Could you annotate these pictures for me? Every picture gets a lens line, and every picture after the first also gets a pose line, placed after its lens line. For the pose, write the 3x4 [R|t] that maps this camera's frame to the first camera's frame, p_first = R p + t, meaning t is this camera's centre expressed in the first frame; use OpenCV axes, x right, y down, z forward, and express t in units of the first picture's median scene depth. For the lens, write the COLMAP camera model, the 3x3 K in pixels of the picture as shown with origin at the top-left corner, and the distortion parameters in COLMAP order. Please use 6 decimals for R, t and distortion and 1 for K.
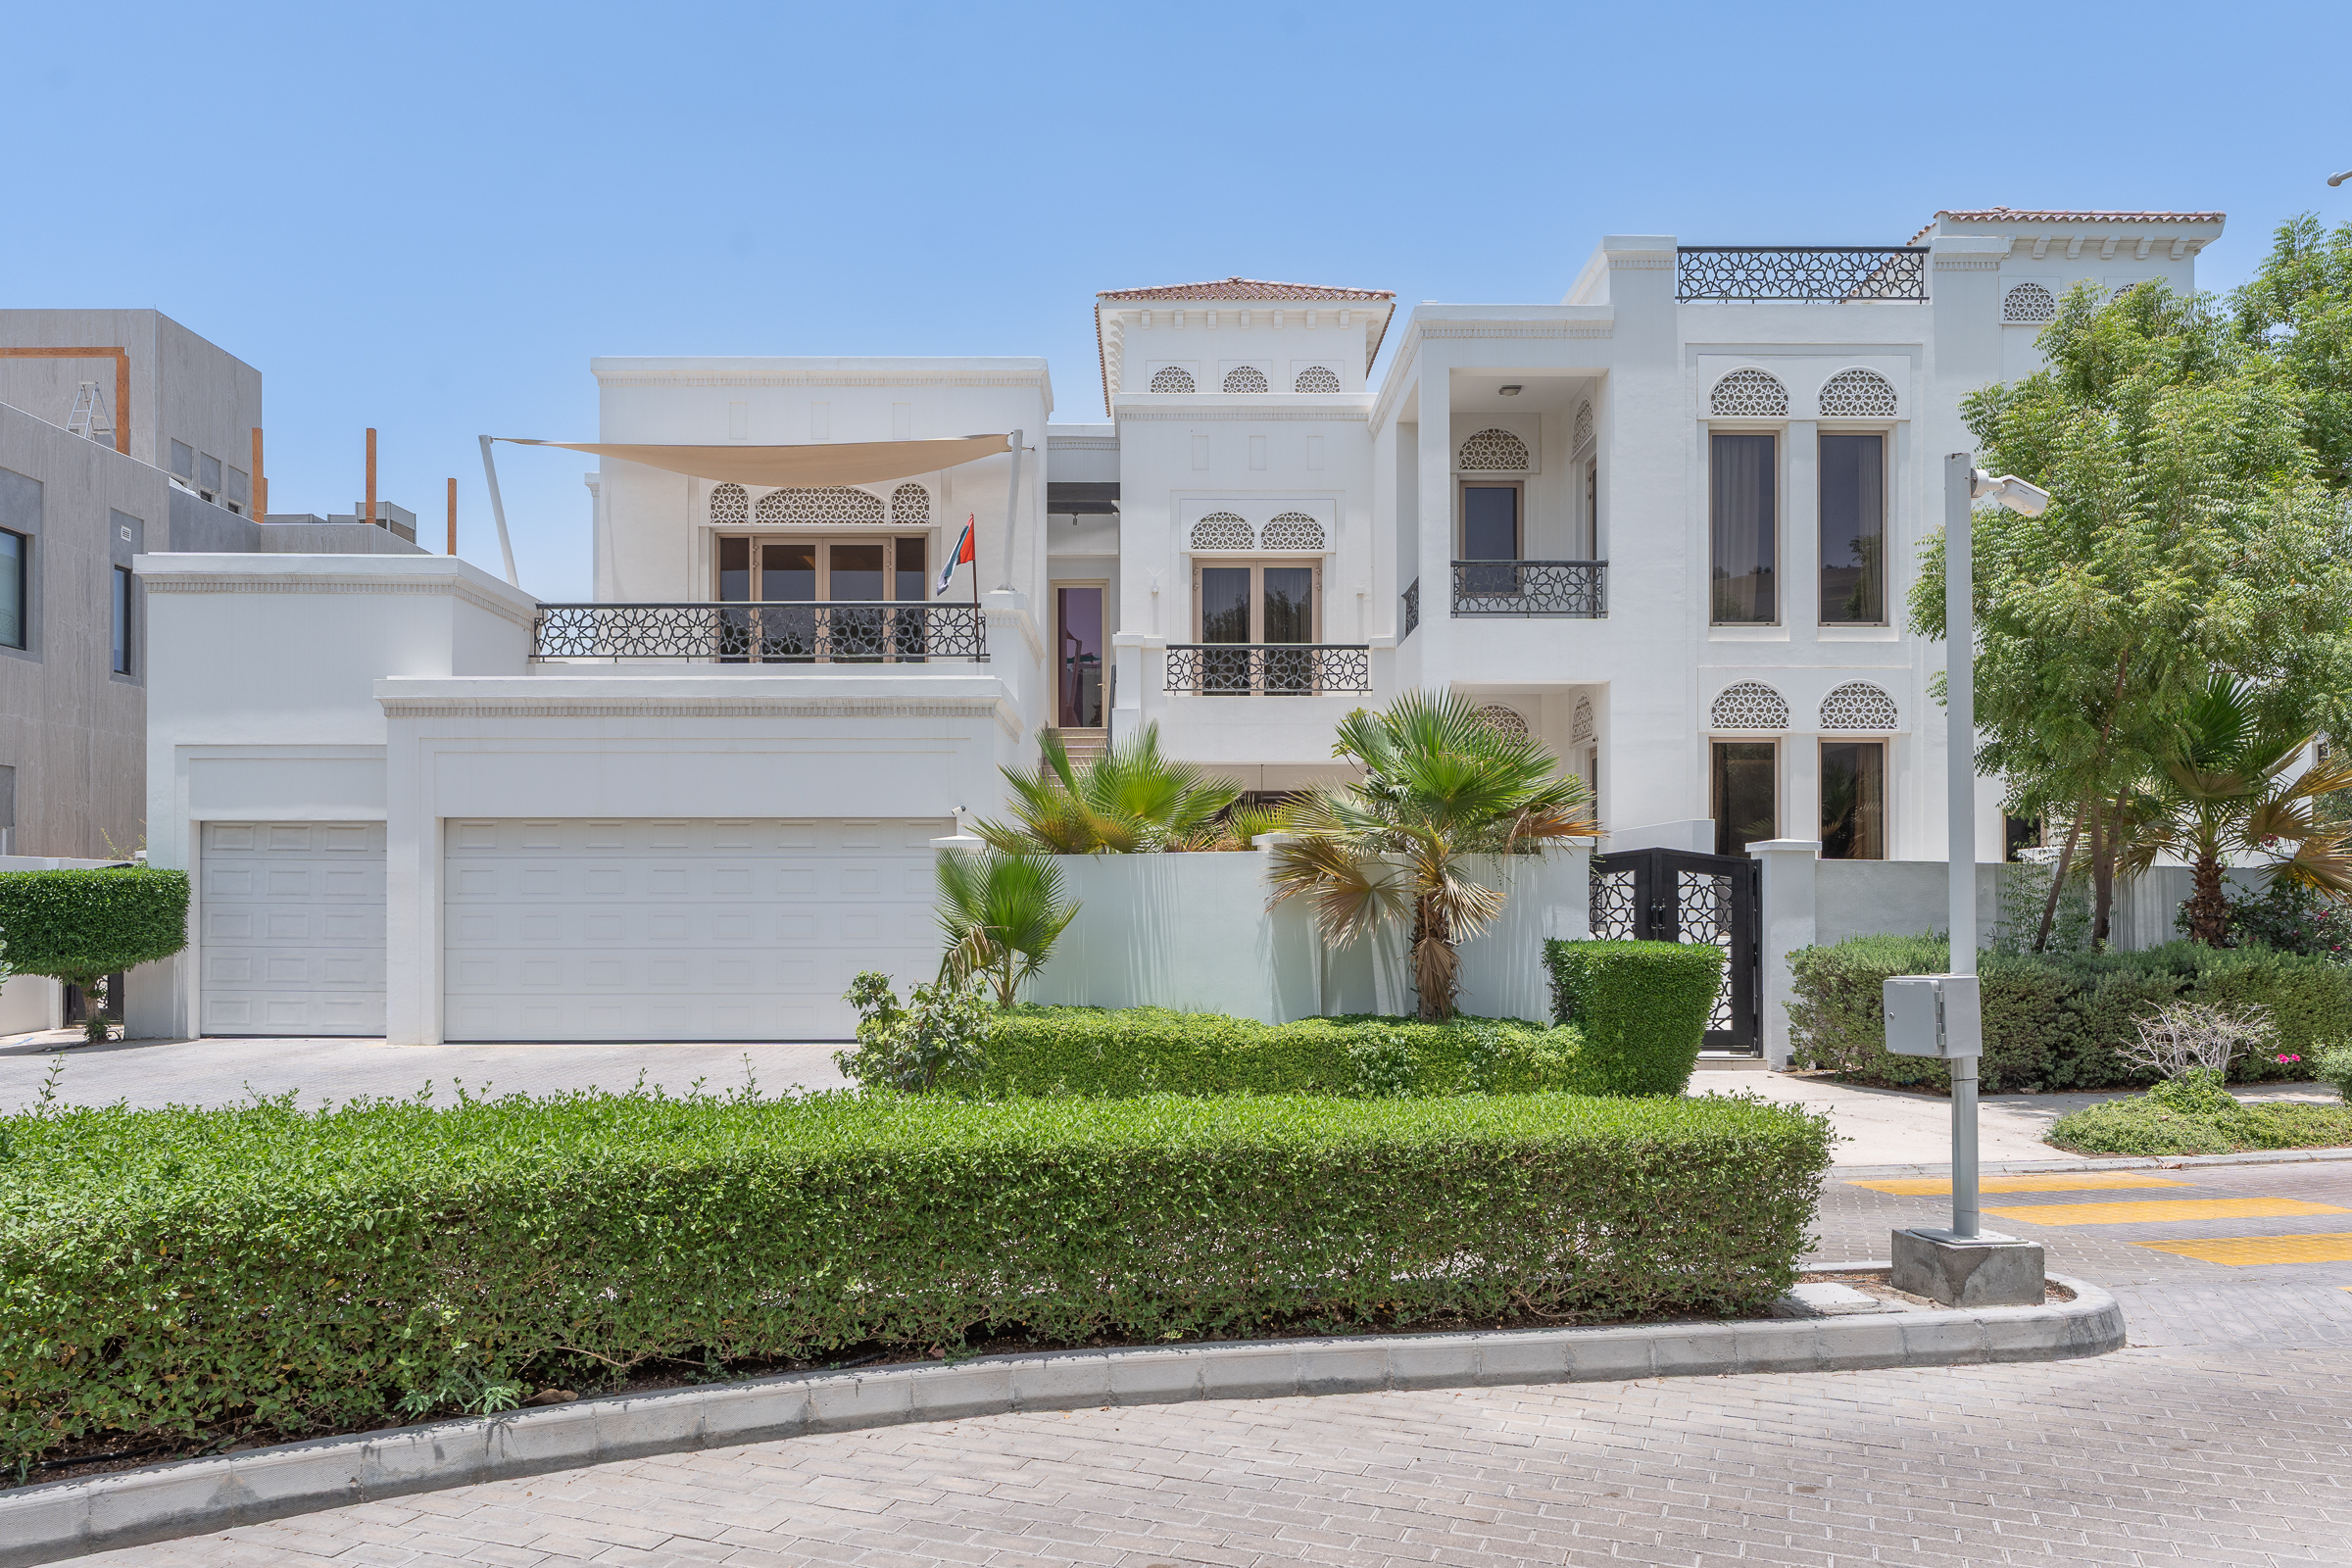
lens RADIAL K [[1491.2, 0, 1176.0], [0, 1491.2, 784.0], [0, 0, 1]] dist [-0.001419, -0.000481]
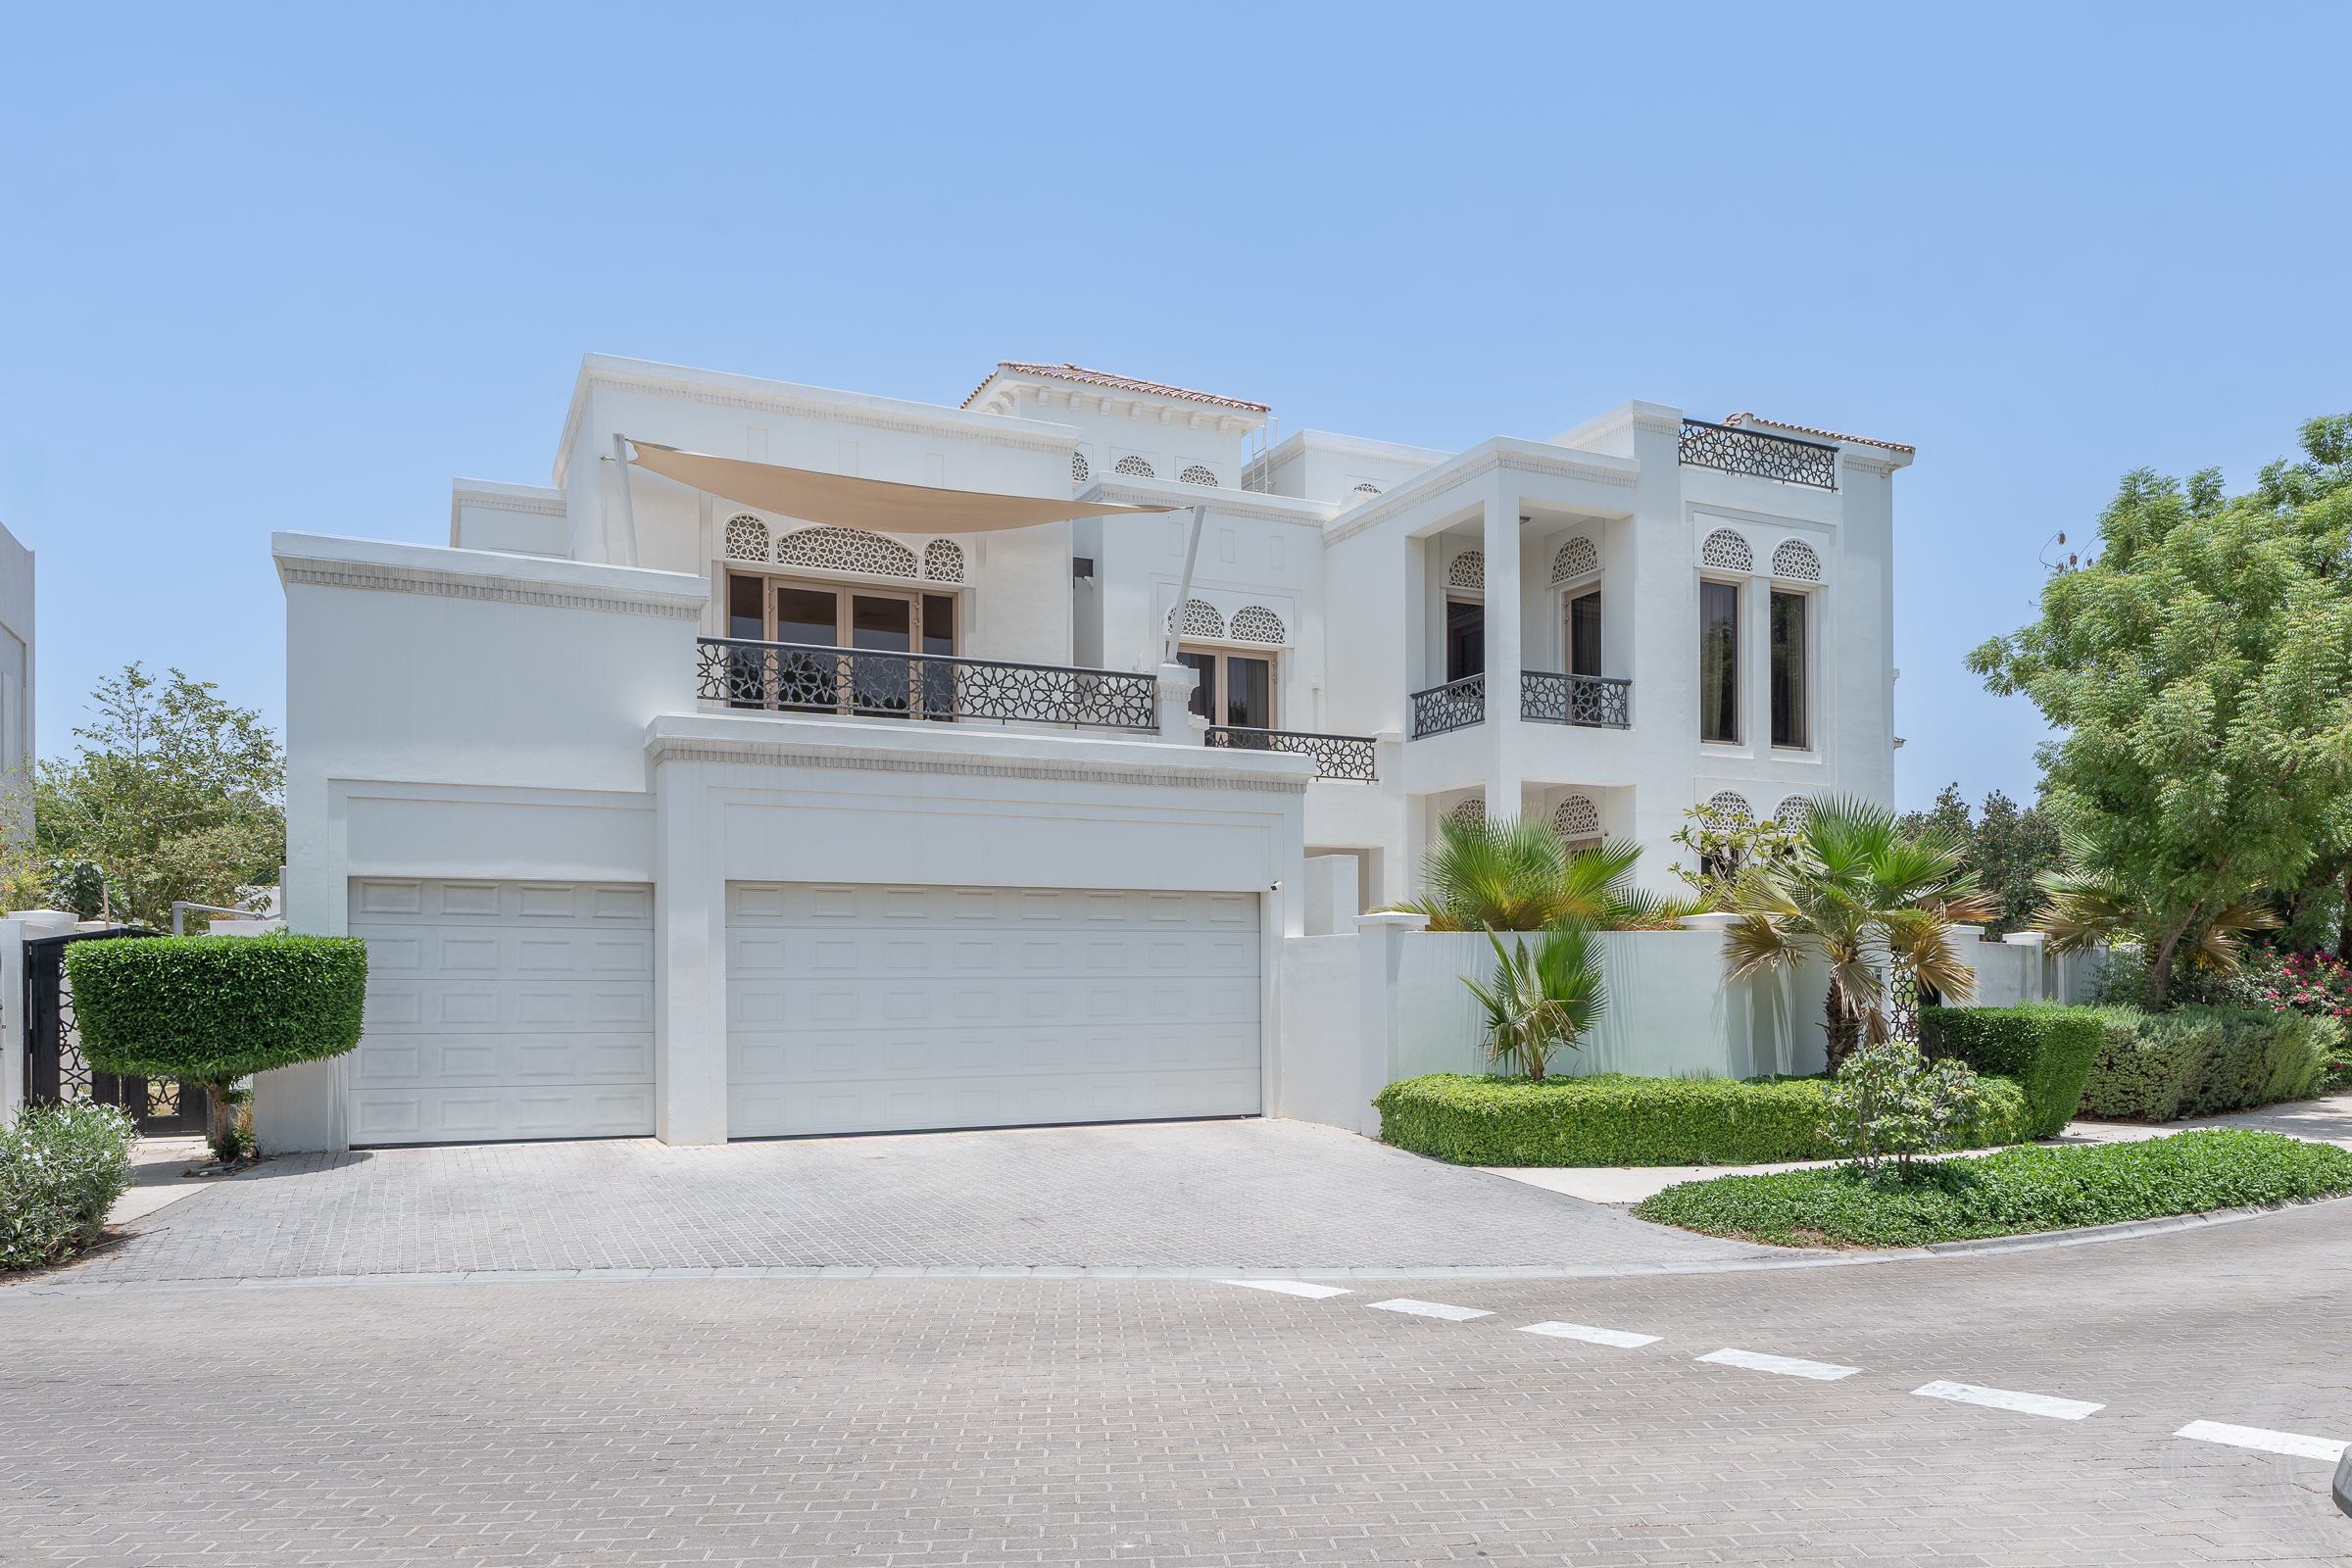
lens RADIAL K [[1439.0, 0, 1176.2], [0, 1439.0, 868.0], [0, 0, 1]] dist [-0.001475, -0.000615]
pose [[0.921696, 0.027058, 0.386967, -0.461526], [-0.028620, 0.999589, -0.001726, 0.007720], [-0.386855, -0.009484, 0.922092, 0.105494]]
